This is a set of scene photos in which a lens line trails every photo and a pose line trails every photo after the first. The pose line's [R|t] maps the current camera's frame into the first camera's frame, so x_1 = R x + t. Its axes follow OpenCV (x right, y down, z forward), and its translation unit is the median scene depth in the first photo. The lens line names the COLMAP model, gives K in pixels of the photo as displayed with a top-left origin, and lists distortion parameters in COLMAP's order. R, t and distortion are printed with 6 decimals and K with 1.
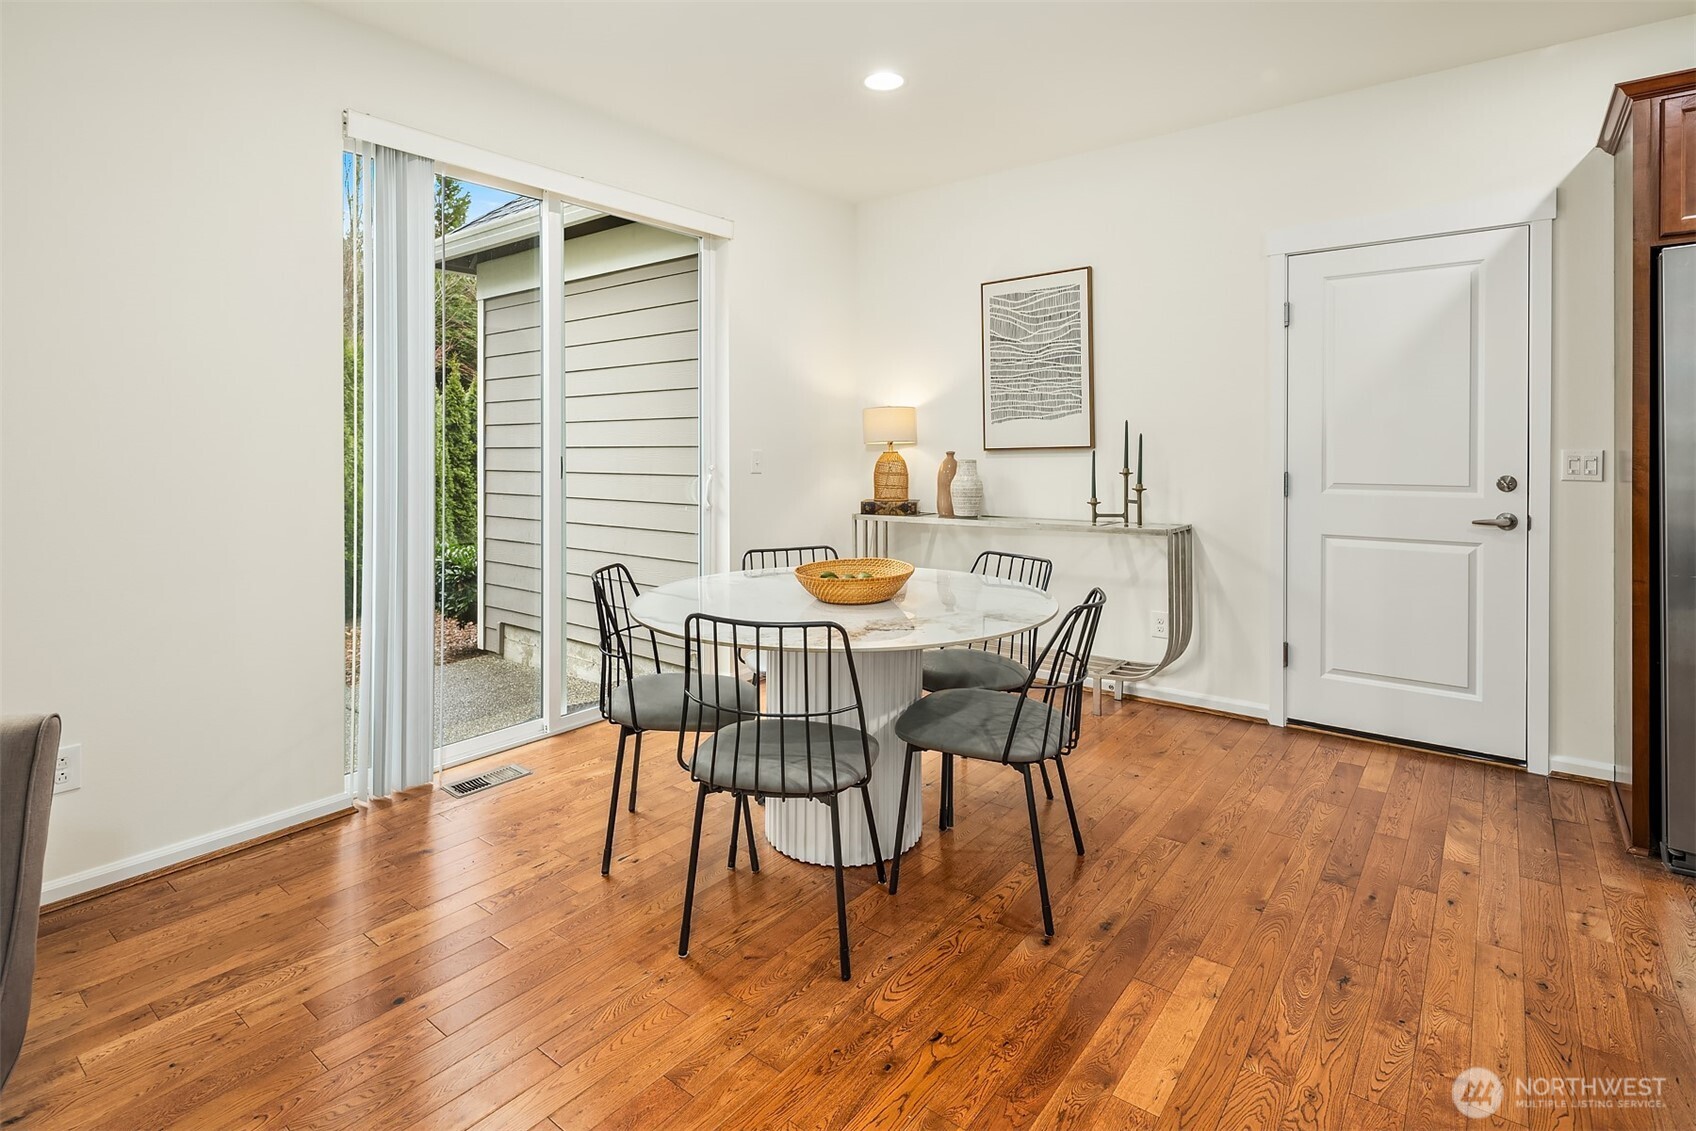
lens RADIAL K [[840.2, 0, 859.0], [0, 840.2, 447.3], [0, 0, 1]] dist [0.004822, -0.003049]
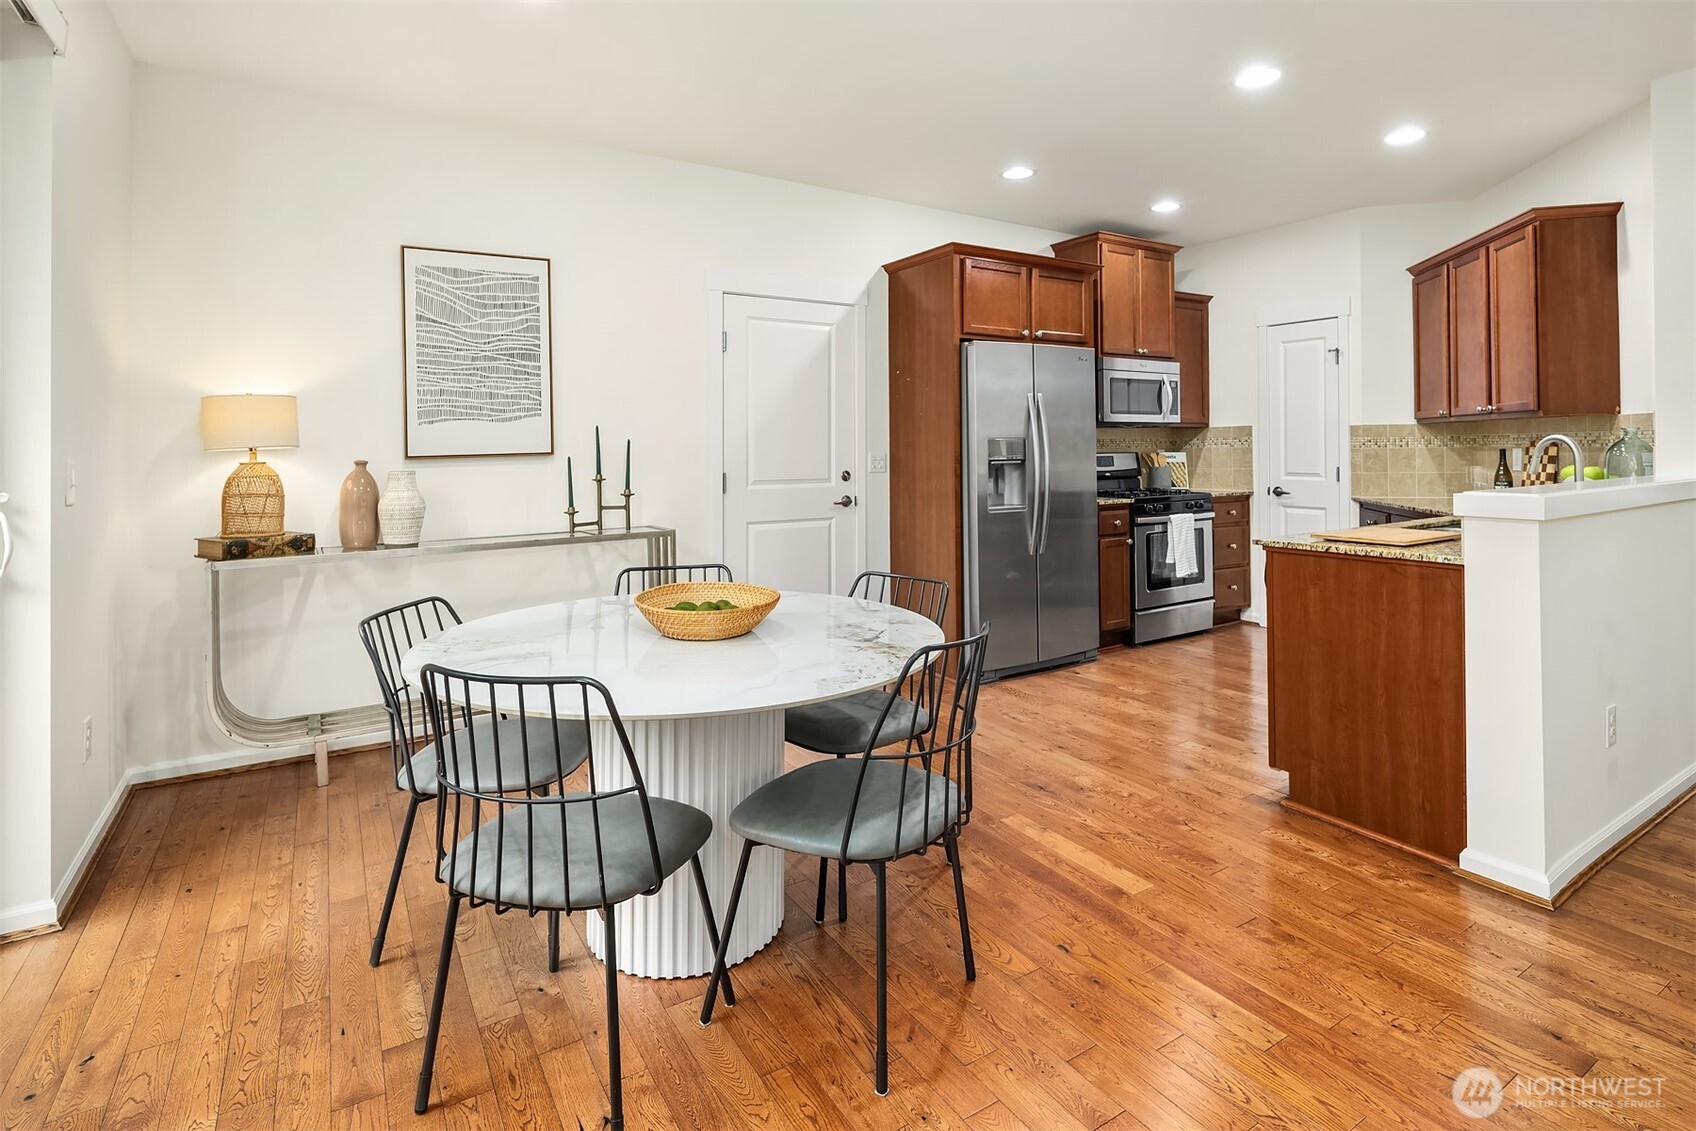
lens RADIAL K [[840.2, 0, 836.3], [0, 840.2, 446.5], [0, 0, 1]] dist [0.004822, -0.003049]
pose [[0.340307, 0.002801, 0.940310, -0.484075], [0.007623, 0.999954, -0.005737, -0.000159], [-0.940284, 0.009121, 0.340270, 0.381890]]
